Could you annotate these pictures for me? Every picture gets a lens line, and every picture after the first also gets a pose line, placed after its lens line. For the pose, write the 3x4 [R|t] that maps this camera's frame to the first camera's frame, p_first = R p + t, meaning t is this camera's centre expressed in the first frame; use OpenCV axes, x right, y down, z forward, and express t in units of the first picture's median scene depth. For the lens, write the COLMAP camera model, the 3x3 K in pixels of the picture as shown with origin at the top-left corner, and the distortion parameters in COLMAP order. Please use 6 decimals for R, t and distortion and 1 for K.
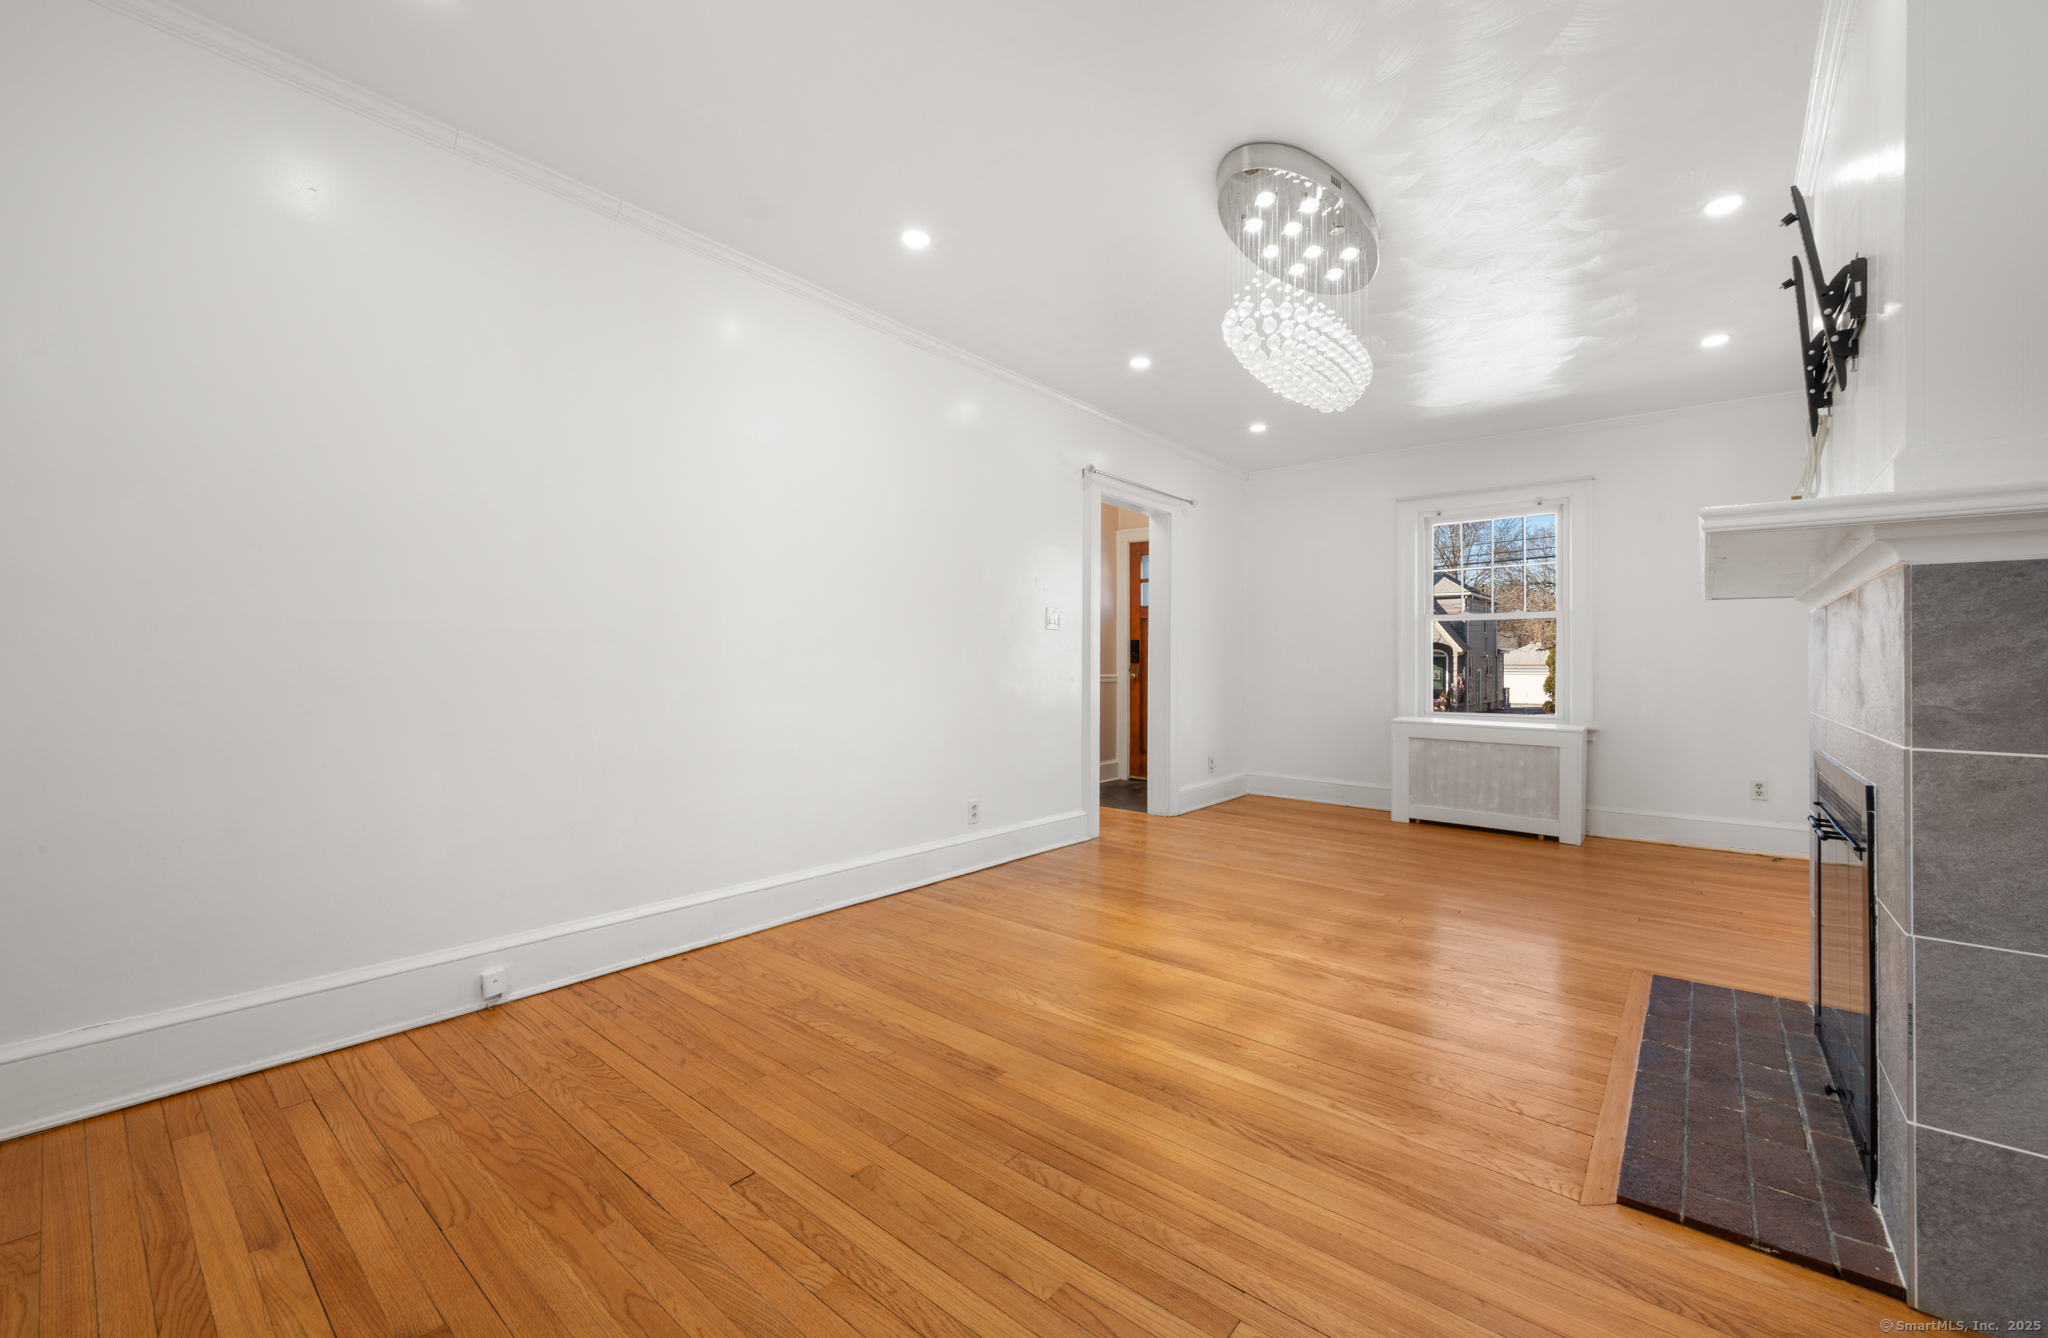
lens RADIAL K [[793.8, 0, 1061.3], [0, 793.8, 648.2], [0, 0, 1]] dist [-0.000964, 0.000181]
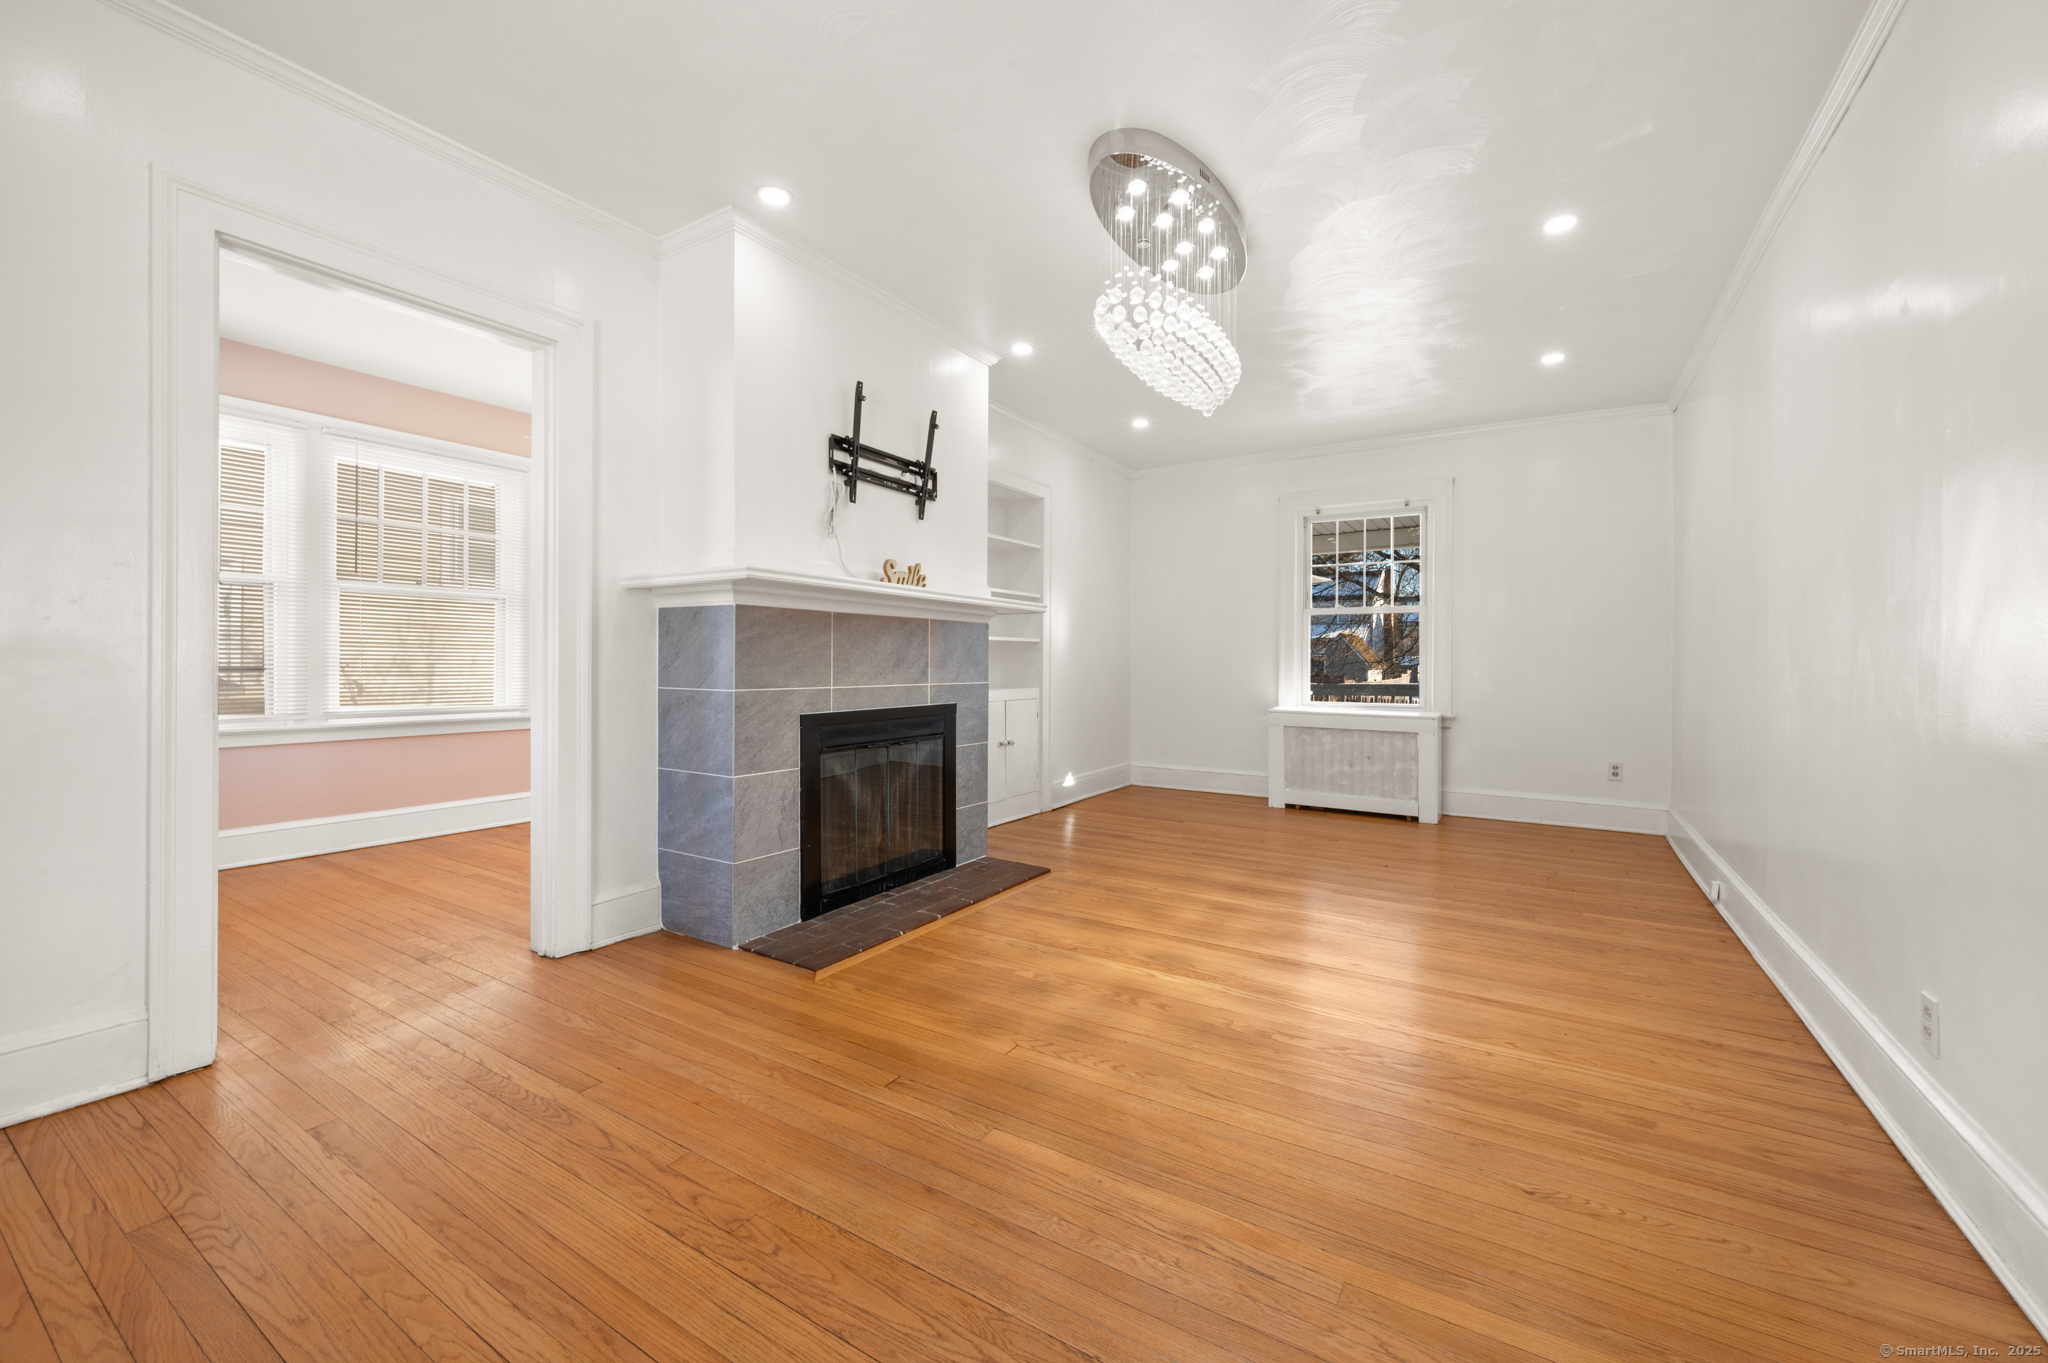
lens RADIAL K [[824.8, 0, 1044.2], [0, 824.8, 663.3], [0, 0, 1]] dist [0.001614, -0.000079]
pose [[-0.991887, -0.017689, -0.125888, 0.529038], [-0.015355, 0.999692, -0.019491, 0.045145], [0.126194, -0.017400, -0.991853, 1.797874]]
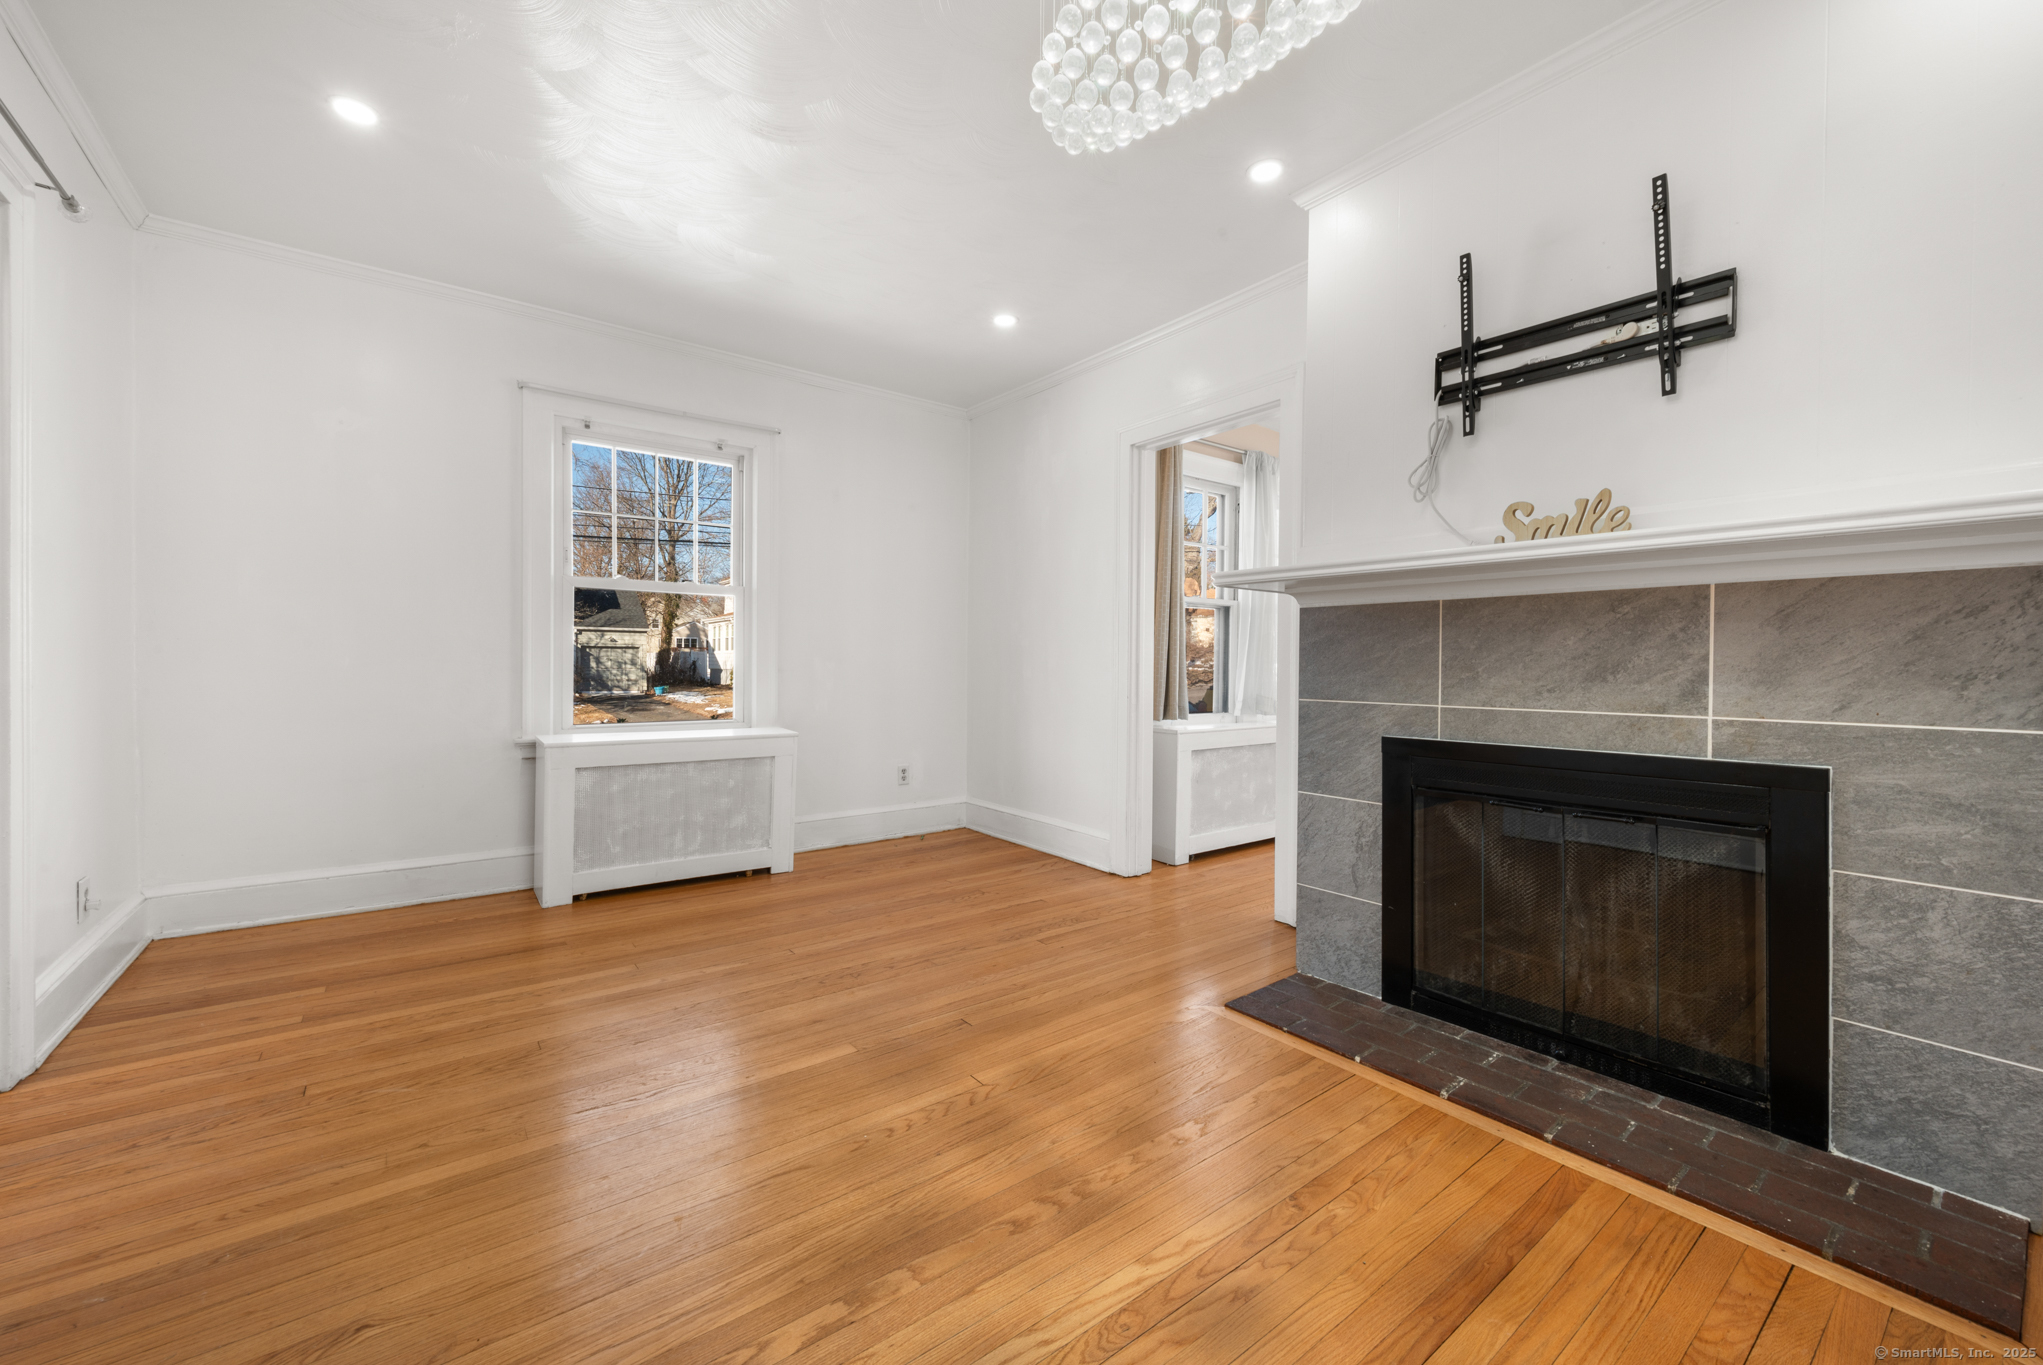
lens RADIAL K [[800.4, 0, 1010.1], [0, 800.4, 672.5], [0, 0, 1]] dist [-0.003167, 0.000770]
pose [[0.252978, -0.016196, 0.967337, -0.155539], [-0.025910, 0.999388, 0.023509, 0.021500], [-0.967125, -0.031011, 0.252403, 0.895379]]
